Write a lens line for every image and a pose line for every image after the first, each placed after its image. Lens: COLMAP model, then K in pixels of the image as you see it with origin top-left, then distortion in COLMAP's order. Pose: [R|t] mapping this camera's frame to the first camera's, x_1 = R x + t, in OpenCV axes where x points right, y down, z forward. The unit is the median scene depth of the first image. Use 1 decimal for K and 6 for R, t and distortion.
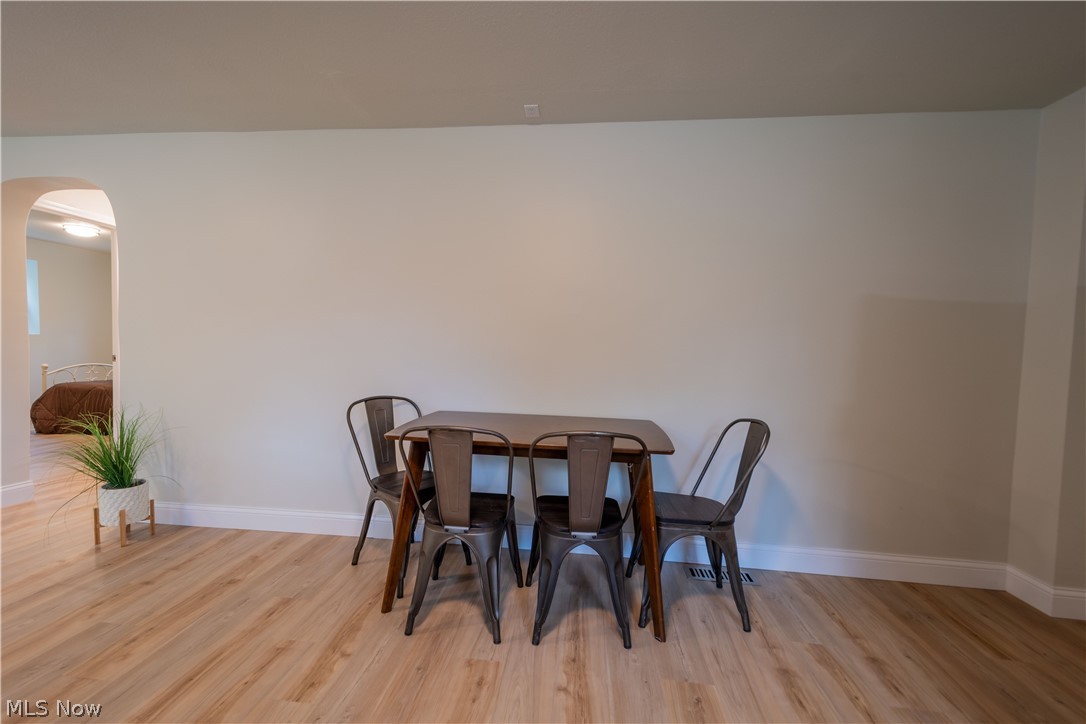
lens RADIAL K [[470.0, 0, 522.7], [0, 470.0, 362.5], [0, 0, 1]] dist [0.000200, -0.000121]
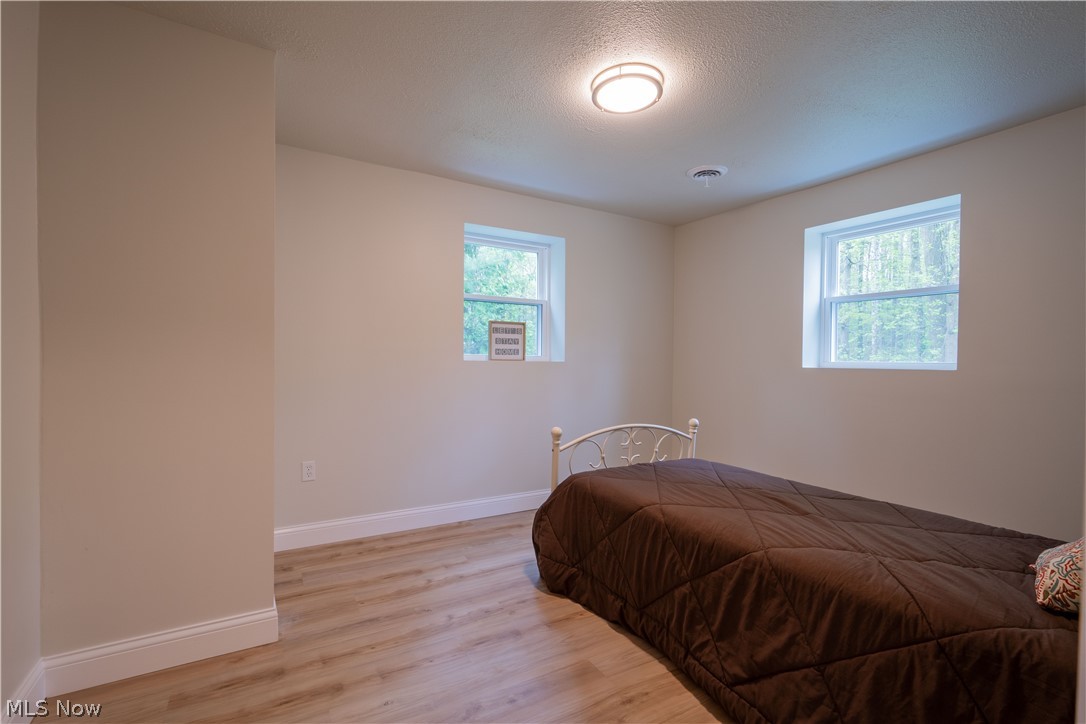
lens RADIAL K [[470.0, 0, 541.1], [0, 470.0, 359.1], [0, 0, 1]] dist [0.000200, -0.000121]
pose [[0.610312, -0.007408, -0.792126, -1.493947], [-0.024211, 0.999315, -0.027999, -0.118922], [0.791791, 0.036266, 0.609715, 1.597222]]
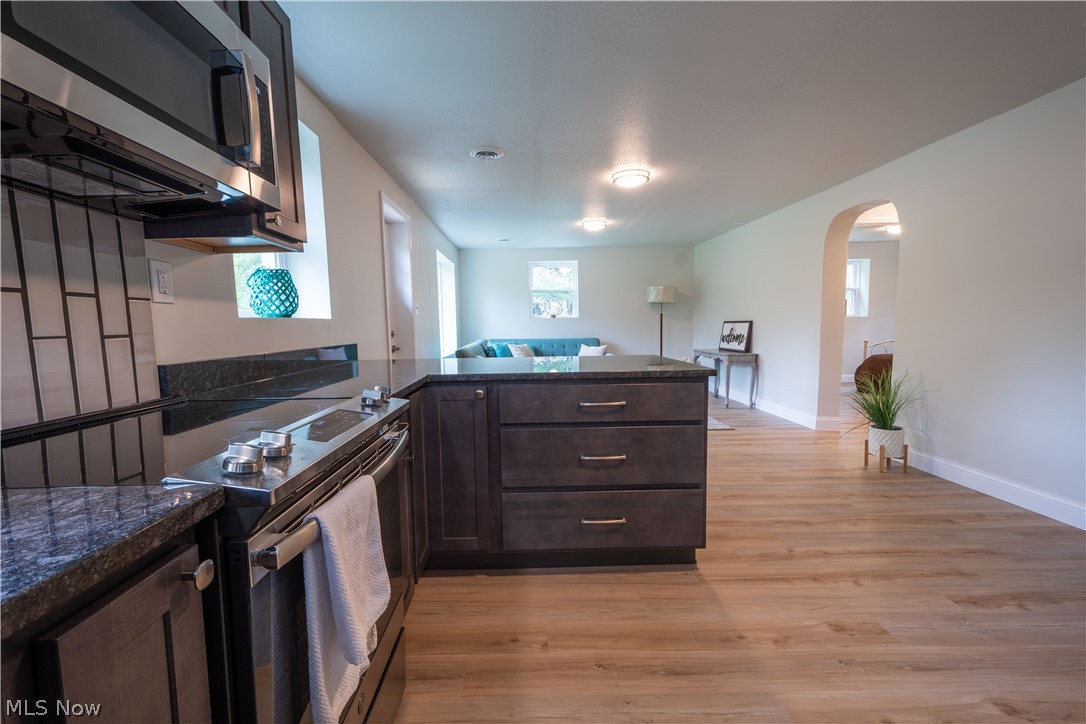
lens RADIAL K [[470.0, 0, 540.0], [0, 470.0, 366.1], [0, 0, 1]] dist [0.000200, -0.000121]
pose [[0.139583, 0.069876, -0.987742, 0.320066], [-0.019082, 0.997512, 0.067870, 0.015451], [0.990027, 0.009374, 0.140569, -0.158728]]
